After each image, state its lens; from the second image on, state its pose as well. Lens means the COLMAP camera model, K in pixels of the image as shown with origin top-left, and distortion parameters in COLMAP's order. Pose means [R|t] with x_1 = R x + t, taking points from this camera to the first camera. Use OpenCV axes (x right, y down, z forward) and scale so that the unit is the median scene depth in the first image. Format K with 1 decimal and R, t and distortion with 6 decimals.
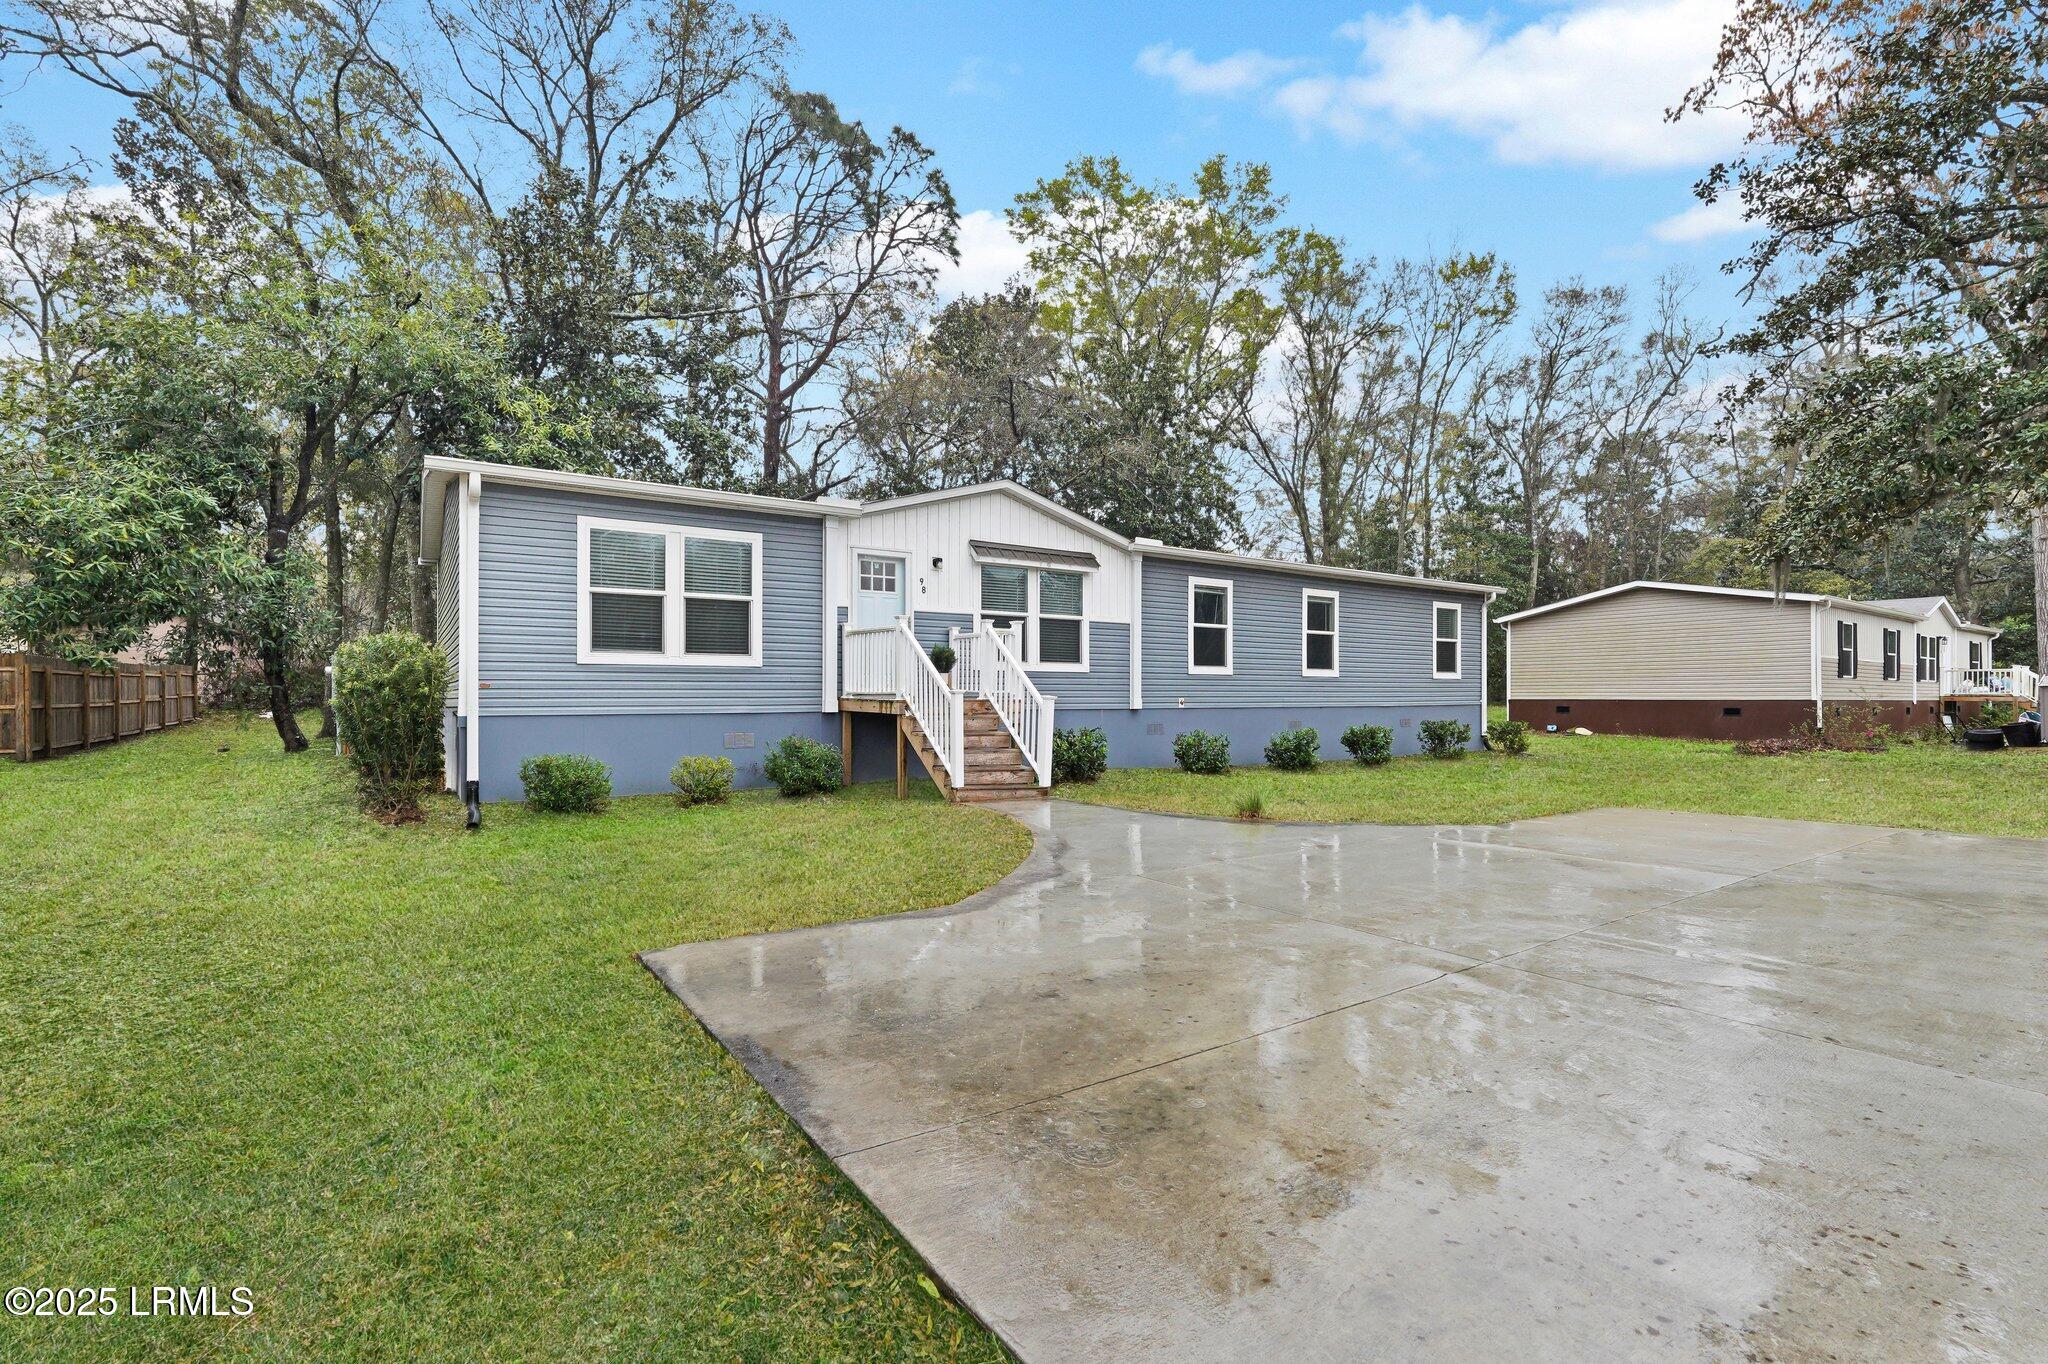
lens RADIAL K [[915.0, 0, 1018.7], [0, 915.0, 691.0], [0, 0, 1]] dist [0.000755, 0.000669]
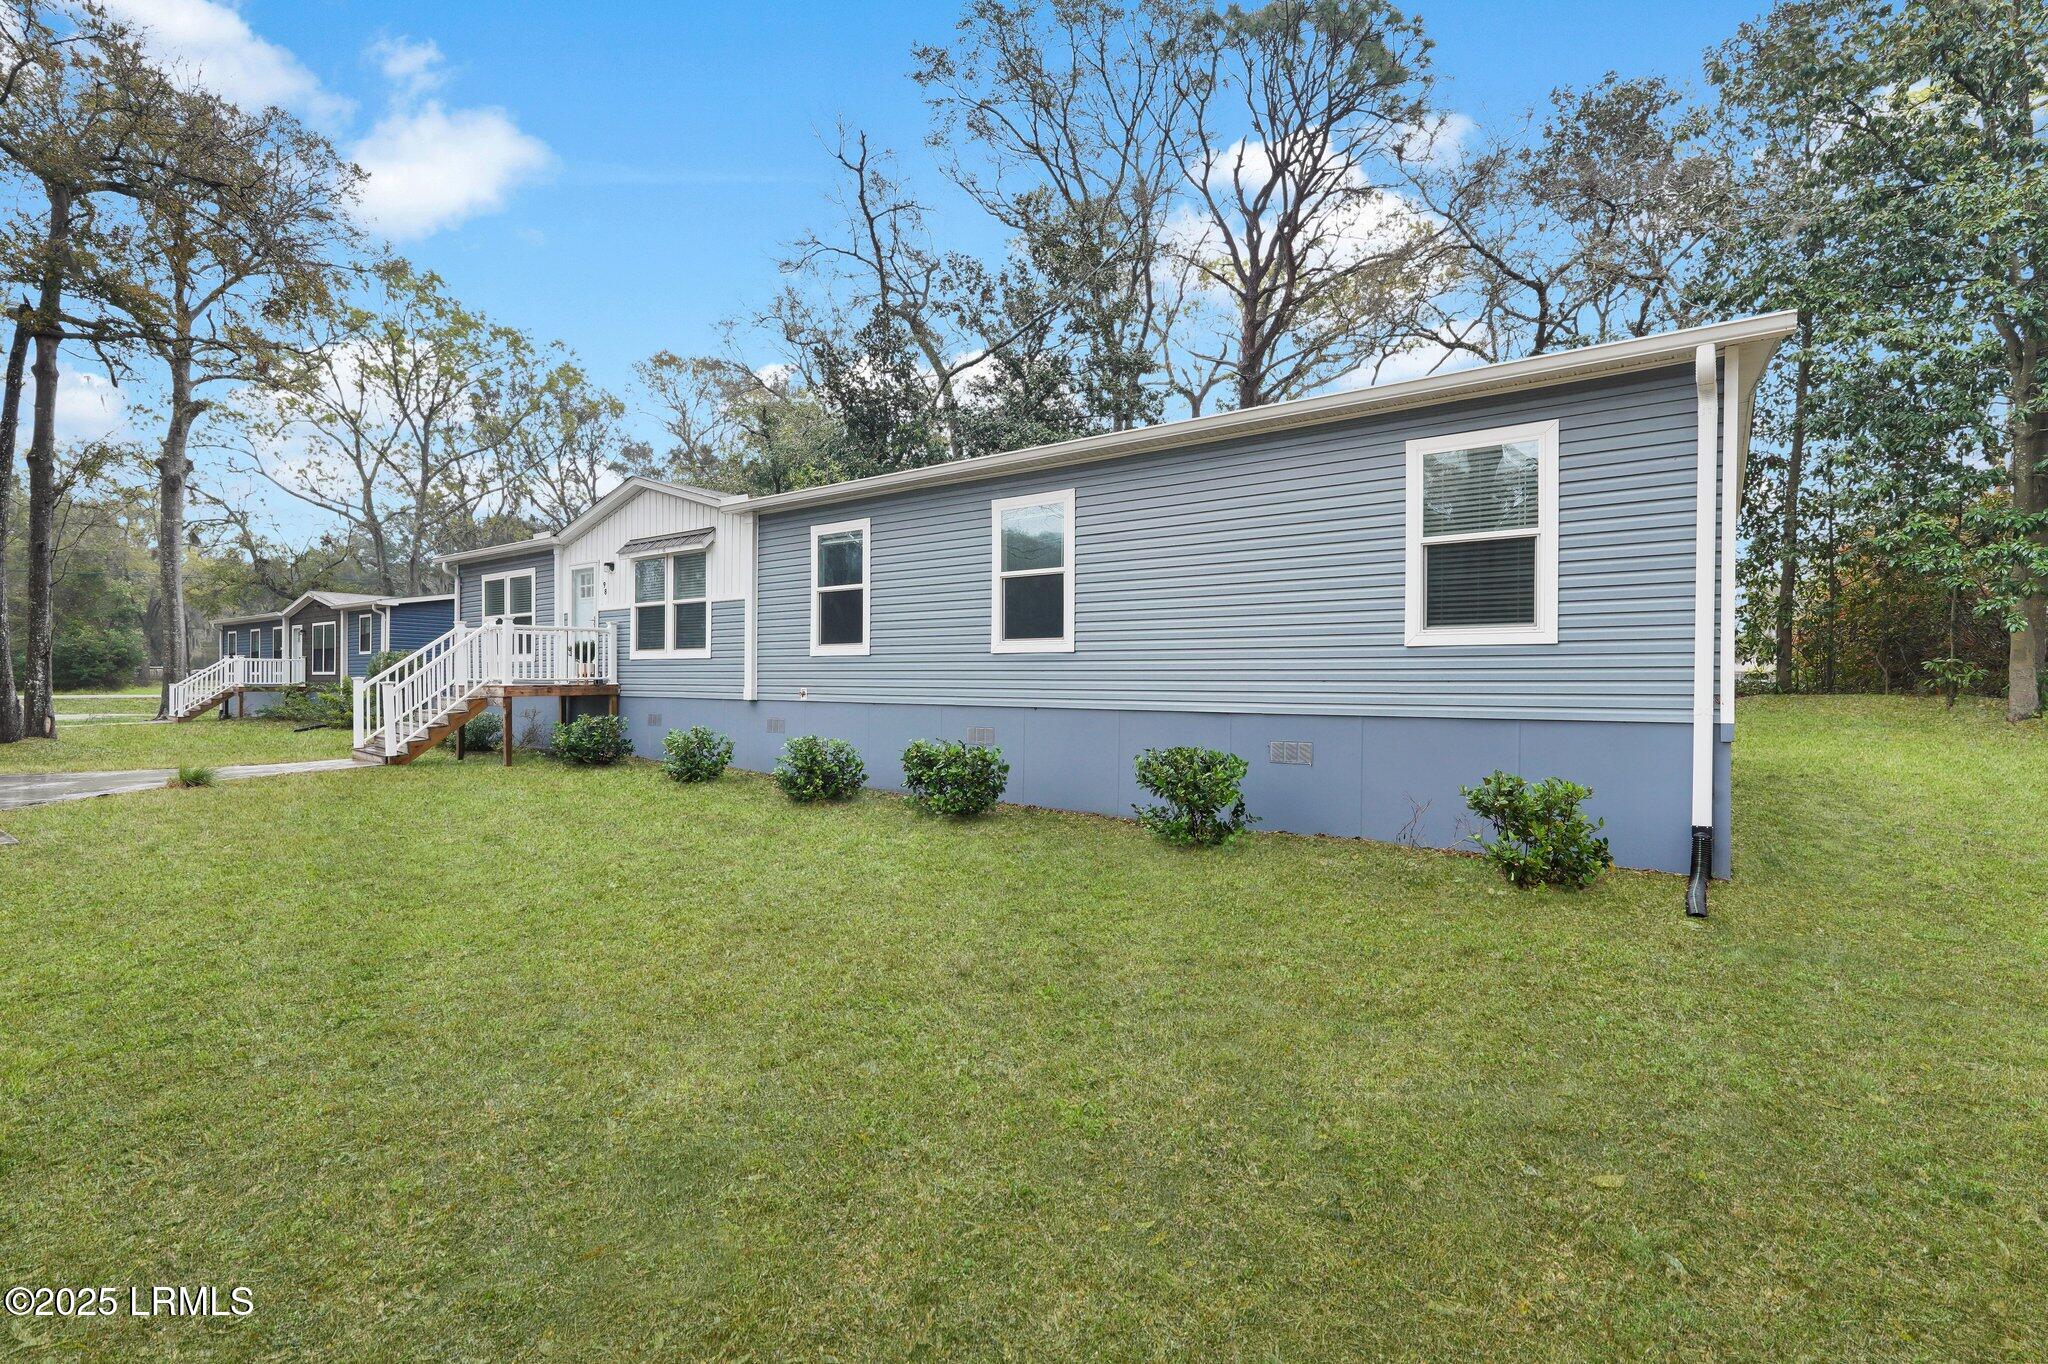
lens RADIAL K [[914.2, 0, 1024.0], [0, 914.2, 682.0], [0, 0, 1]] dist [-0.000483, -0.000032]
pose [[0.325102, 0.002498, -0.945676, 0.772001], [-0.002165, 0.999996, 0.001897, 0.000963], [0.945677, 0.001430, 0.325106, 0.742001]]
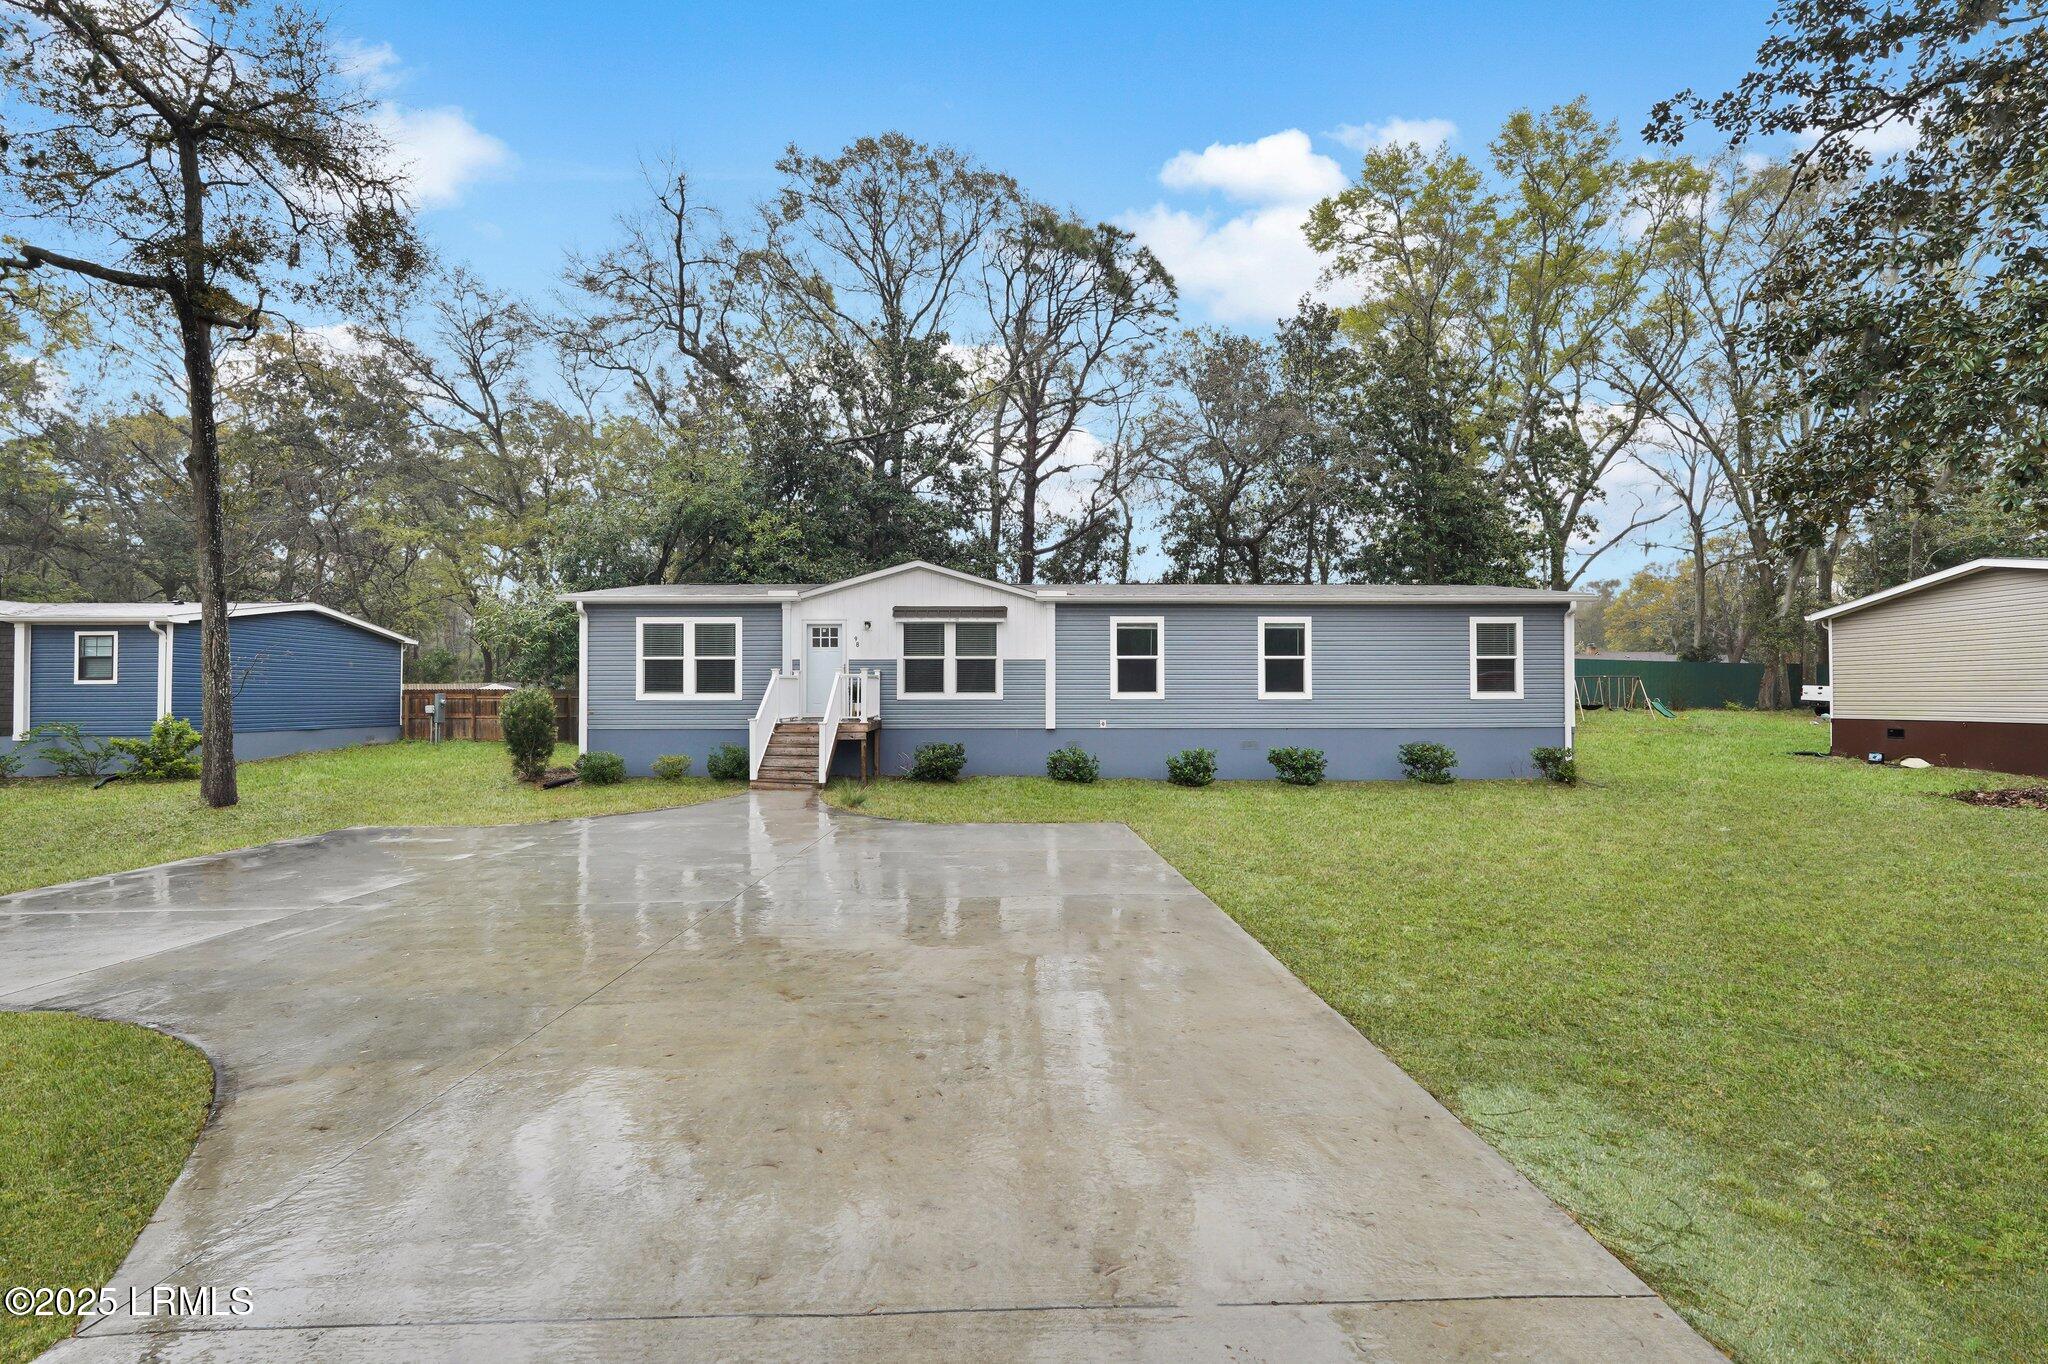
lens RADIAL K [[907.5, 0, 1027.6], [0, 907.5, 689.6], [0, 0, 1]] dist [0.001463, 0.000198]
pose [[0.833758, -0.005907, -0.552098, 0.597699], [0.003604, 0.999980, -0.005257, -0.020554], [0.552118, 0.002393, 0.833763, -0.026971]]
